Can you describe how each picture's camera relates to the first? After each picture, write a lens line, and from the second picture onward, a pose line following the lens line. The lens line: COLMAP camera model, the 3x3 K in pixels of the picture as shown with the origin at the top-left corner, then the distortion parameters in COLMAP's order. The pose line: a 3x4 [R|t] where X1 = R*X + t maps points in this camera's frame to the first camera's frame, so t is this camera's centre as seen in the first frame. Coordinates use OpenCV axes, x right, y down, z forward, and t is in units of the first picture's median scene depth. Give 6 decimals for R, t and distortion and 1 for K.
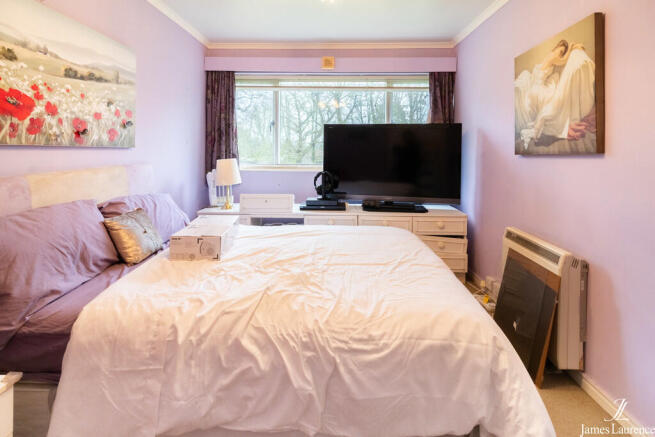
lens RADIAL K [[311.7, 0, 331.7], [0, 311.7, 217.9], [0, 0, 1]] dist [0.000057, -0.000221]
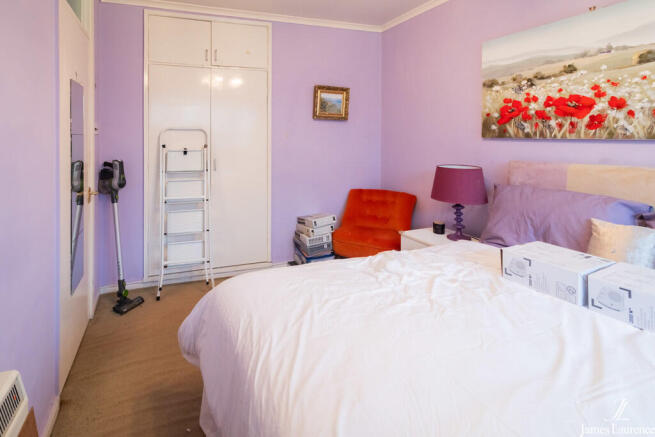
lens RADIAL K [[311.7, 0, 331.7], [0, 311.7, 217.9], [0, 0, 1]] dist [0.000057, -0.000221]
pose [[-0.867944, 0.114752, -0.483224, 0.467139], [-0.112804, 0.901970, 0.416804, -0.350777], [0.483683, 0.416272, -0.769915, 1.581149]]
